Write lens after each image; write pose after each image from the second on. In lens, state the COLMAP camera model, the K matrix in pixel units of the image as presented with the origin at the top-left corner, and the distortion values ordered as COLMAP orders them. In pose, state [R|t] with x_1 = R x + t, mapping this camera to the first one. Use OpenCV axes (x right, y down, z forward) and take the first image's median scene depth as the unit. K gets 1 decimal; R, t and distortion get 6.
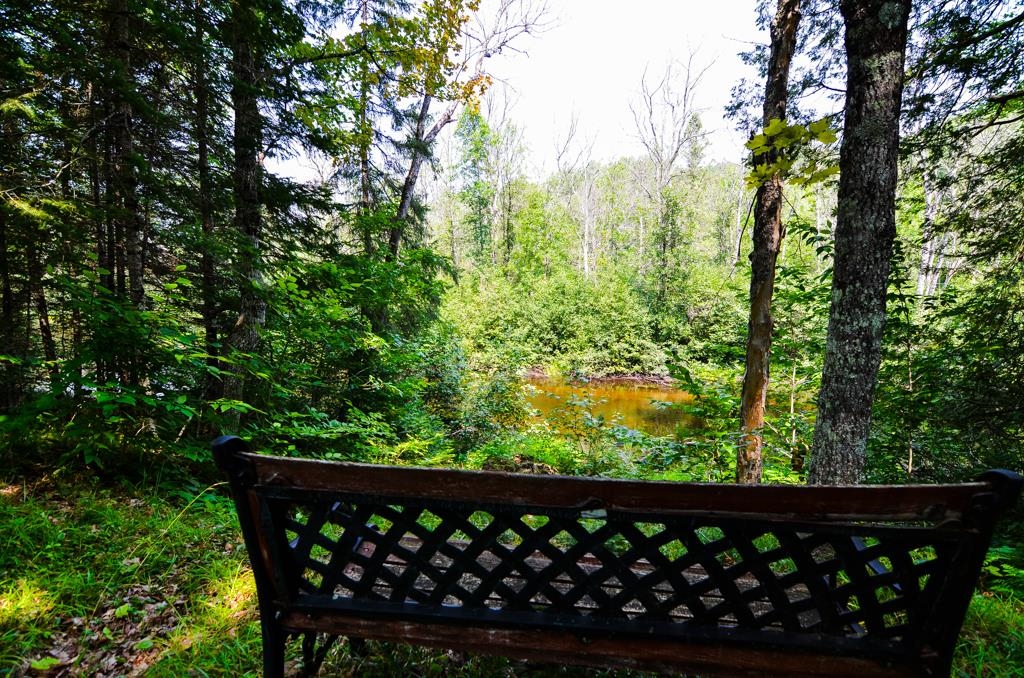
lens RADIAL K [[482.7, 0, 514.0], [0, 482.7, 340.0], [0, 0, 1]] dist [-0.018736, -0.005668]
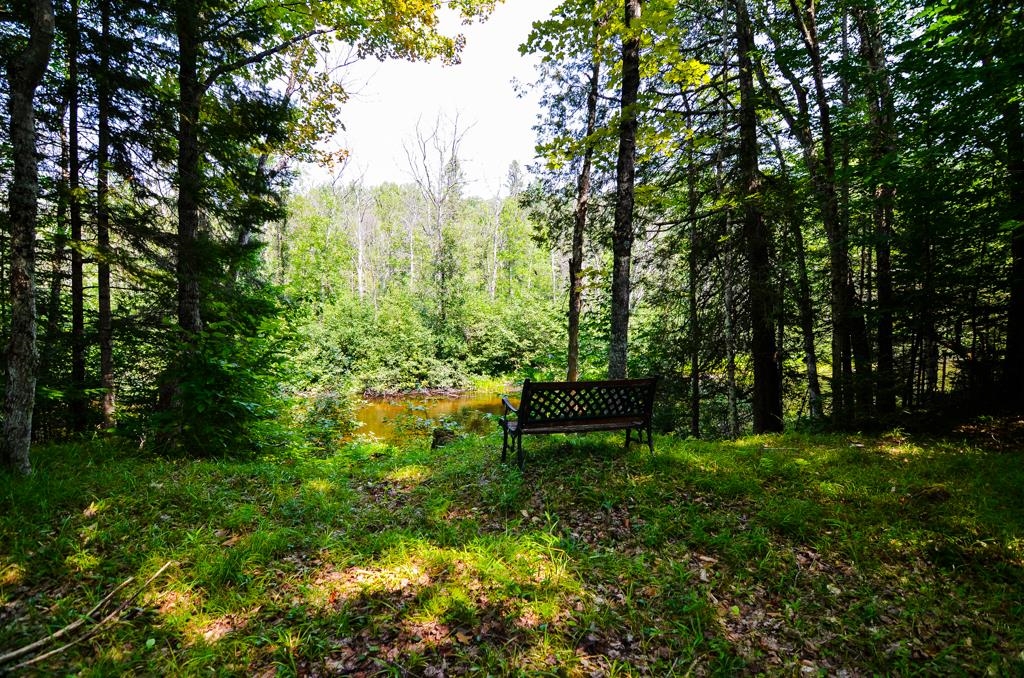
lens RADIAL K [[482.7, 0, 510.9], [0, 482.7, 338.9], [0, 0, 1]] dist [-0.018736, -0.005668]
pose [[0.883440, -0.019495, 0.468138, -0.093009], [0.038777, 0.998749, -0.031585, -0.000890], [-0.466936, 0.046056, 0.883091, -0.096461]]
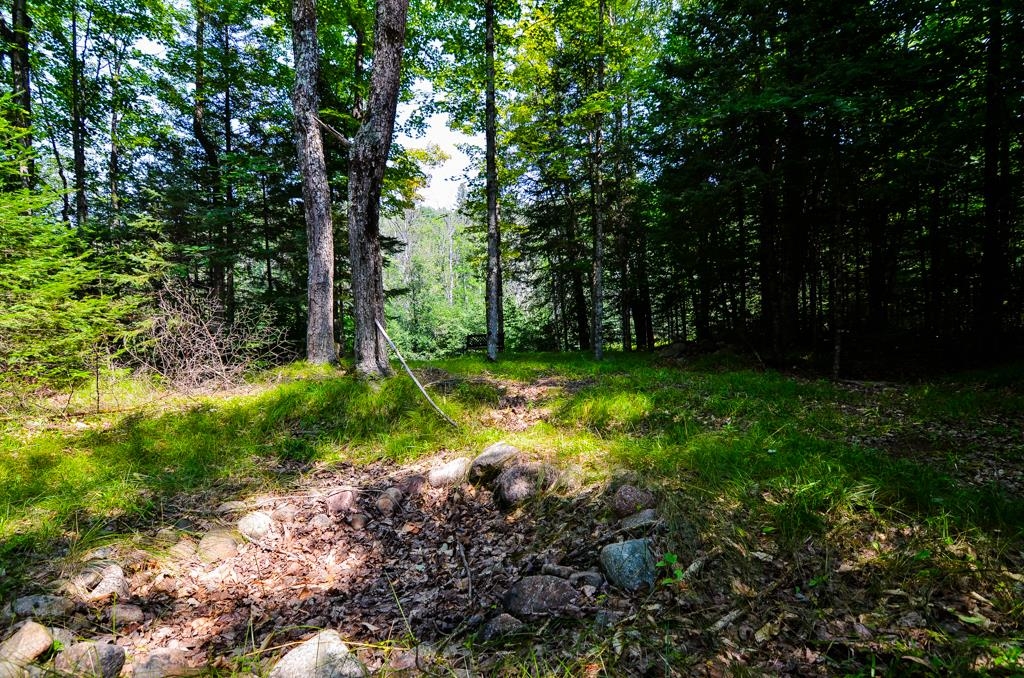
lens RADIAL K [[482.7, 0, 512.9], [0, 482.7, 339.5], [0, 0, 1]] dist [-0.018736, -0.005668]
pose [[0.835452, -0.073147, 0.544674, -0.291342], [0.103549, 0.994303, -0.025299, 0.034219], [-0.539721, 0.077537, 0.838266, -0.483286]]
